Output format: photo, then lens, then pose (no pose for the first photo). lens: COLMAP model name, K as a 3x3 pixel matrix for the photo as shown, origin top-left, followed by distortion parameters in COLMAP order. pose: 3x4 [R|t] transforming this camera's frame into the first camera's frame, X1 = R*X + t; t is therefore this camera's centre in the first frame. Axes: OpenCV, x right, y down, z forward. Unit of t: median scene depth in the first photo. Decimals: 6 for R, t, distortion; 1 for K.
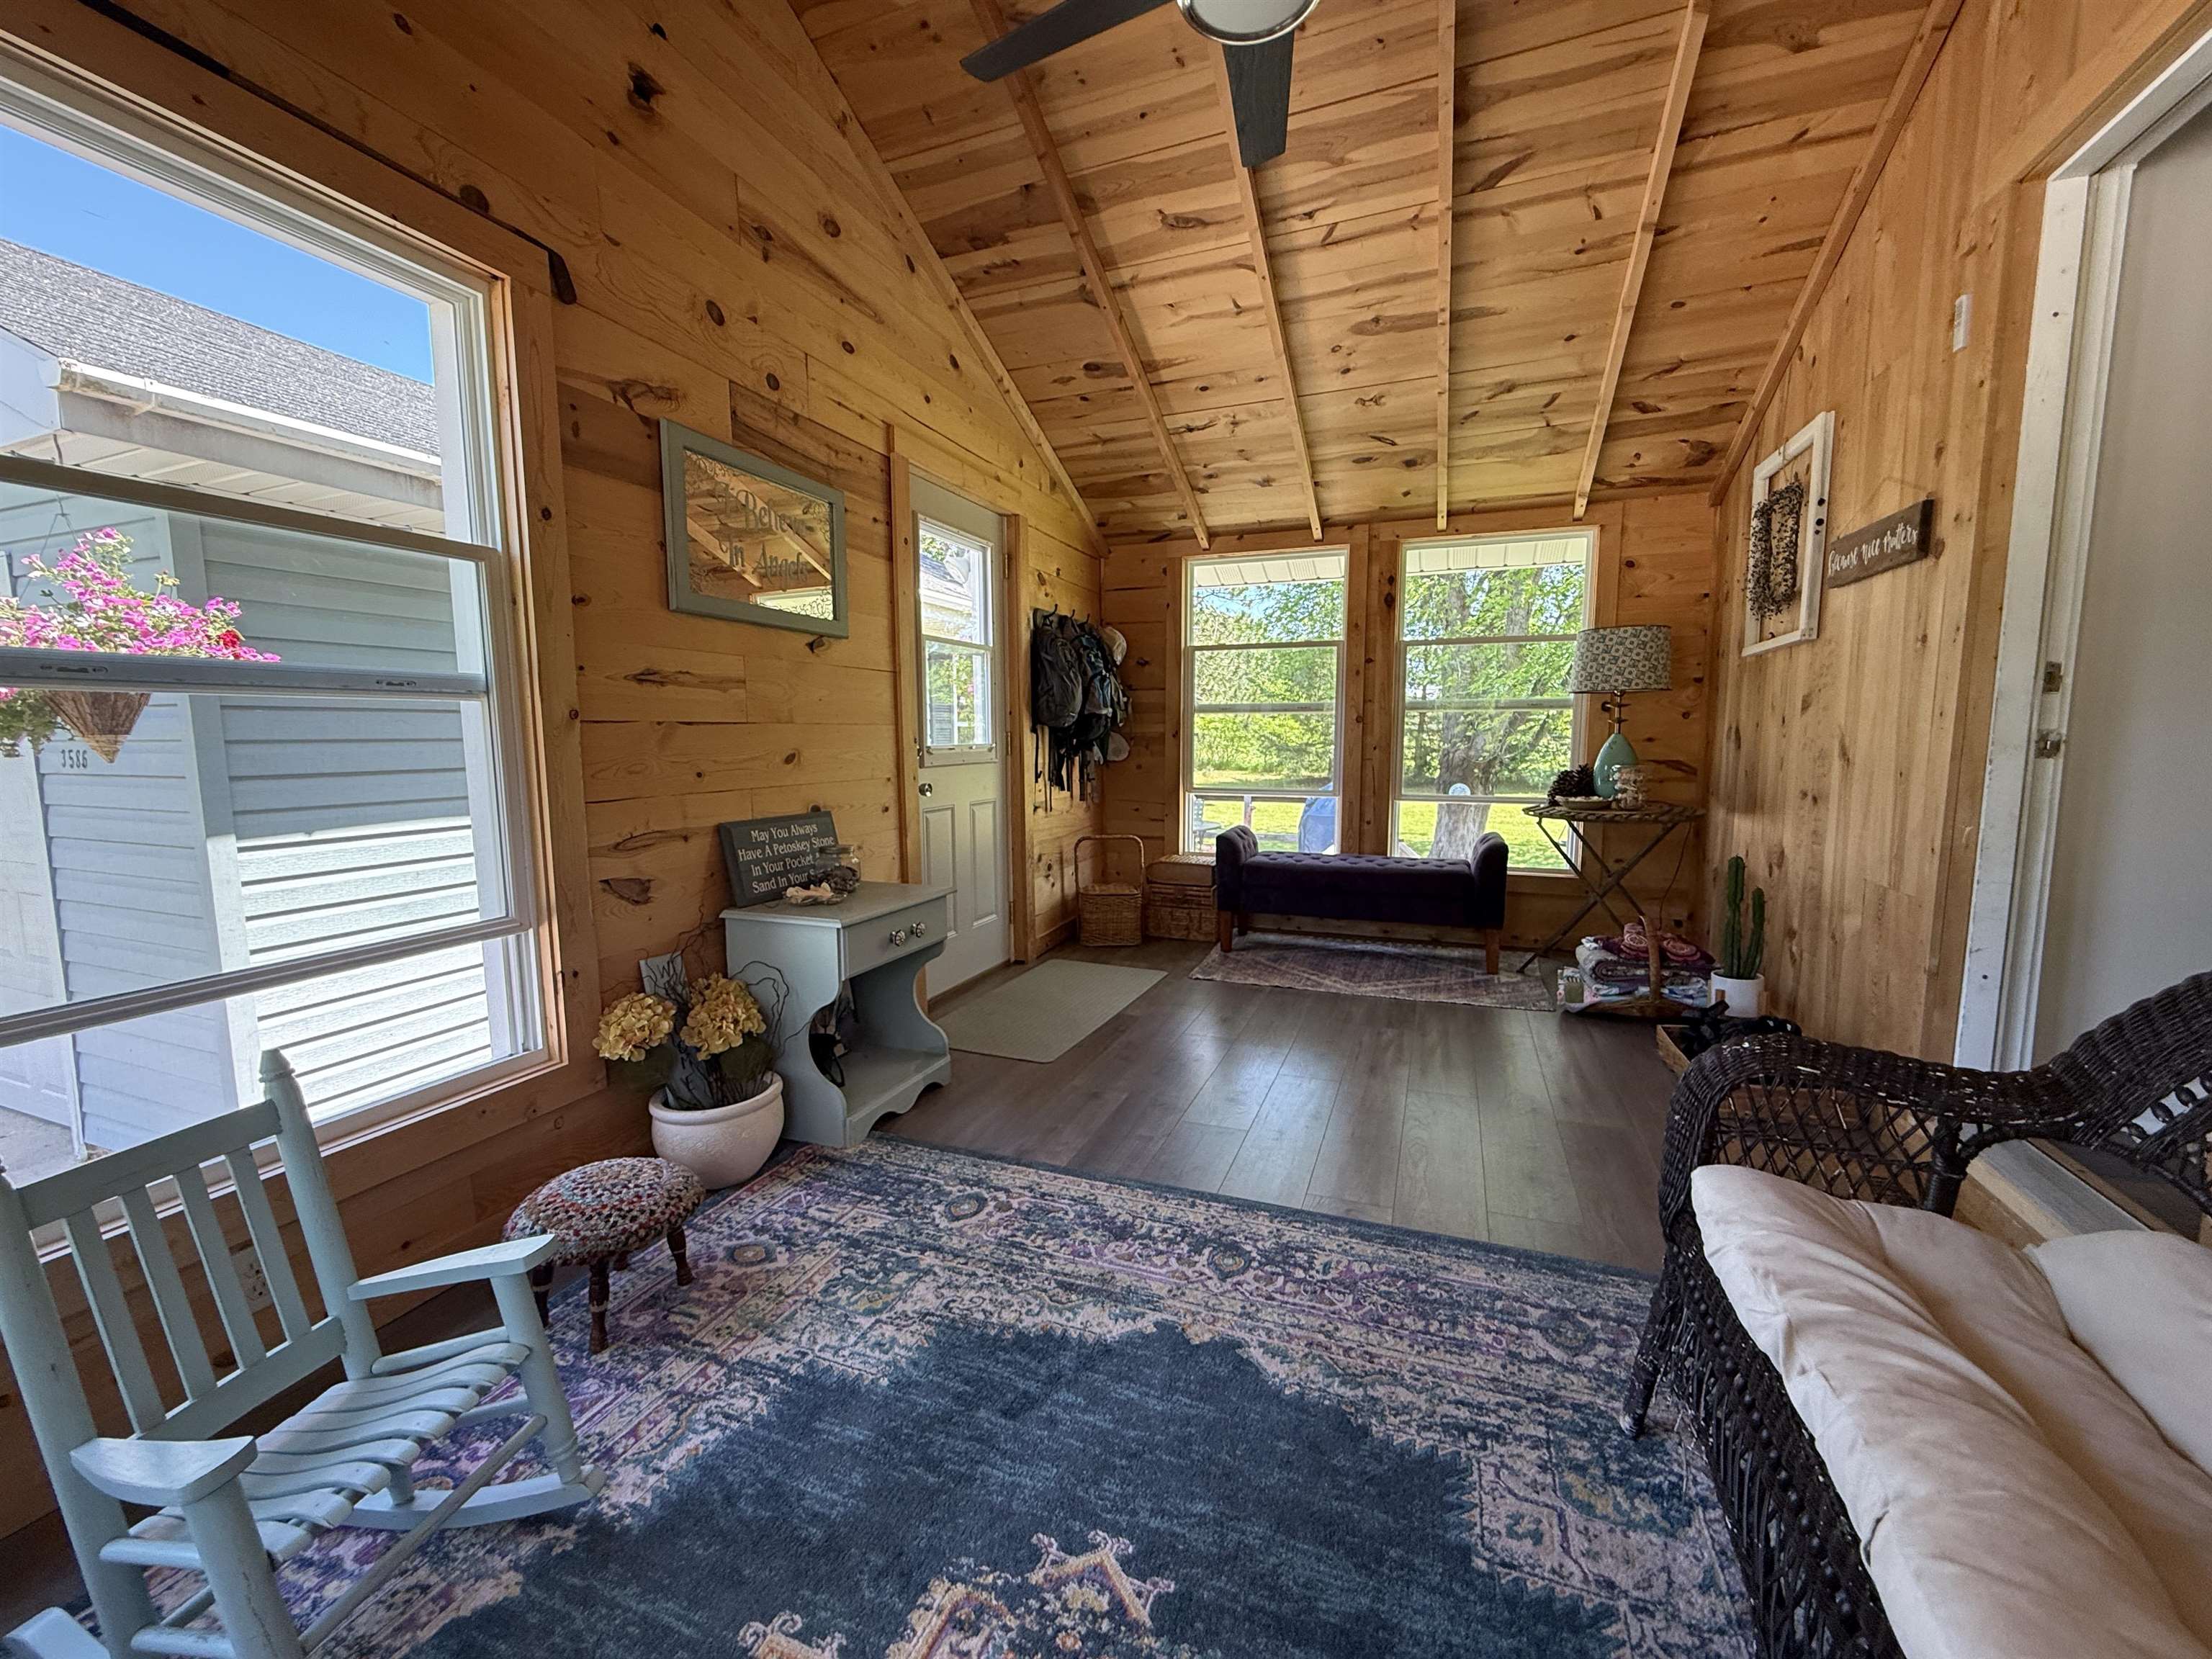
lens RADIAL K [[873.7, 0, 1106.0], [0, 873.7, 829.5], [0, 0, 1]] dist [-0.000177, -0.000304]
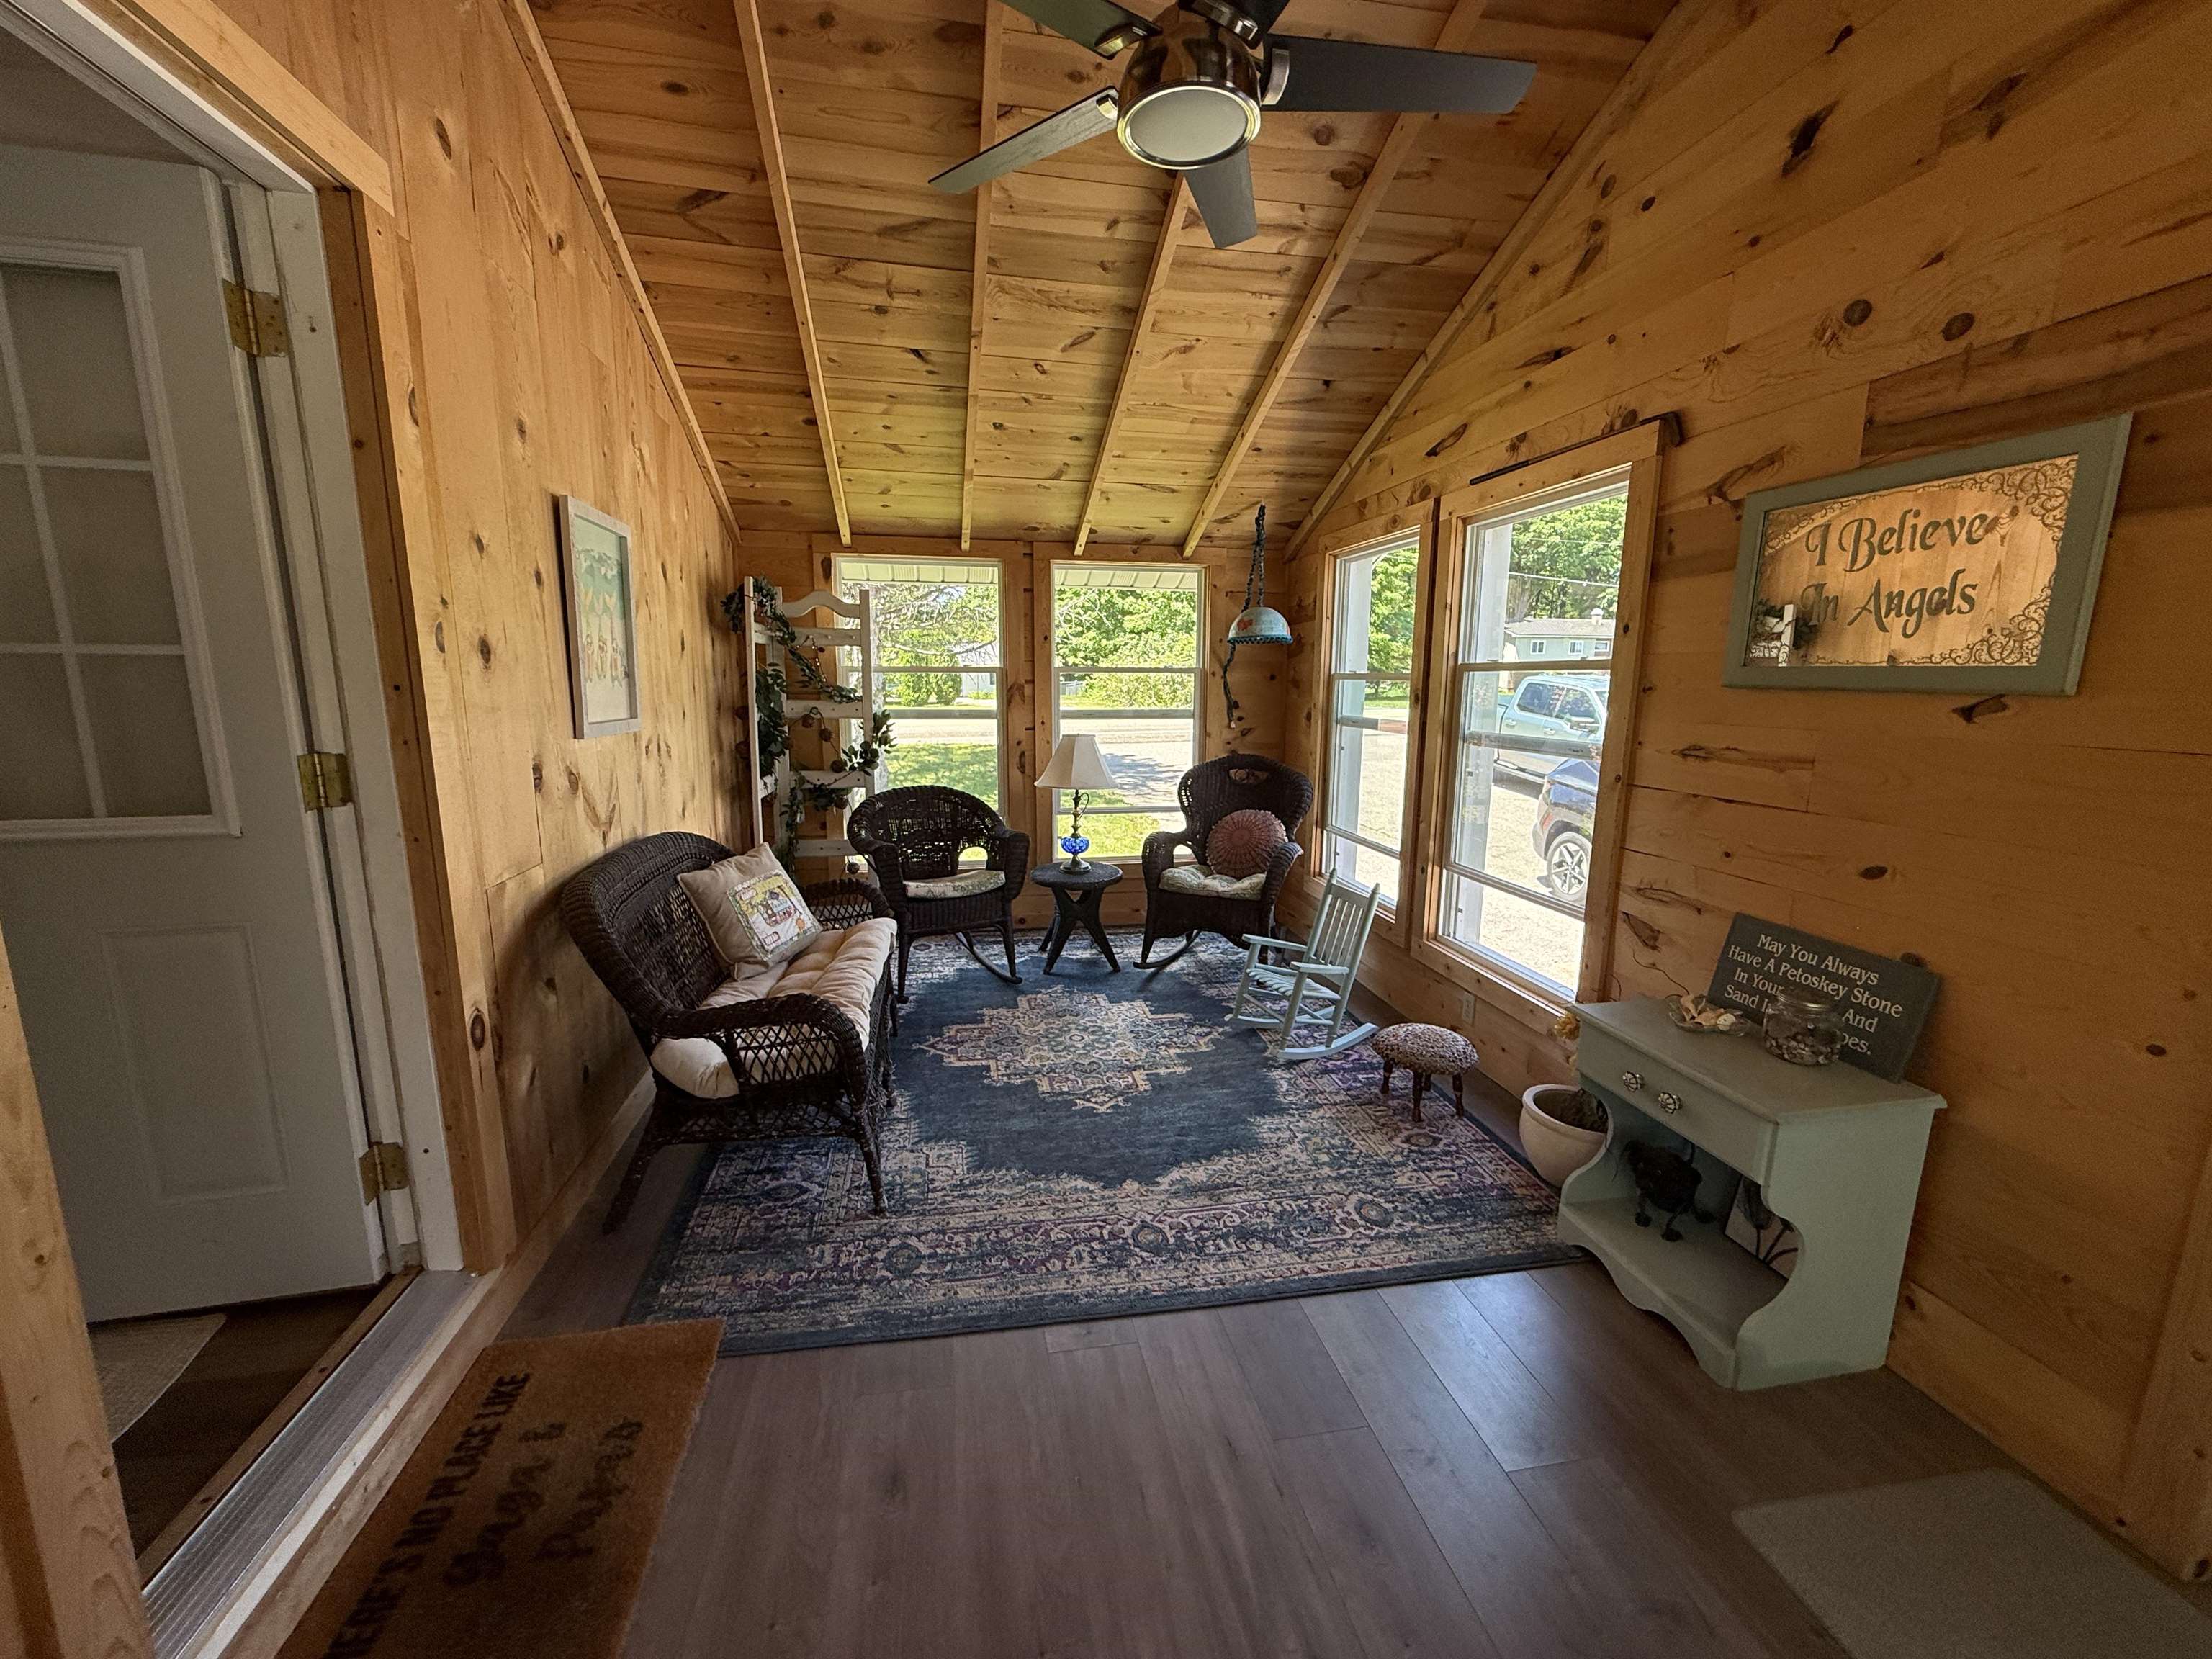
lens RADIAL K [[873.7, 0, 1106.0], [0, 873.7, 829.5], [0, 0, 1]] dist [-0.000177, -0.000304]
pose [[-0.850096, 0.091560, -0.518608, 0.809094], [-0.058615, 0.962201, 0.265958, -0.404580], [0.523356, 0.256488, -0.812596, 1.881824]]
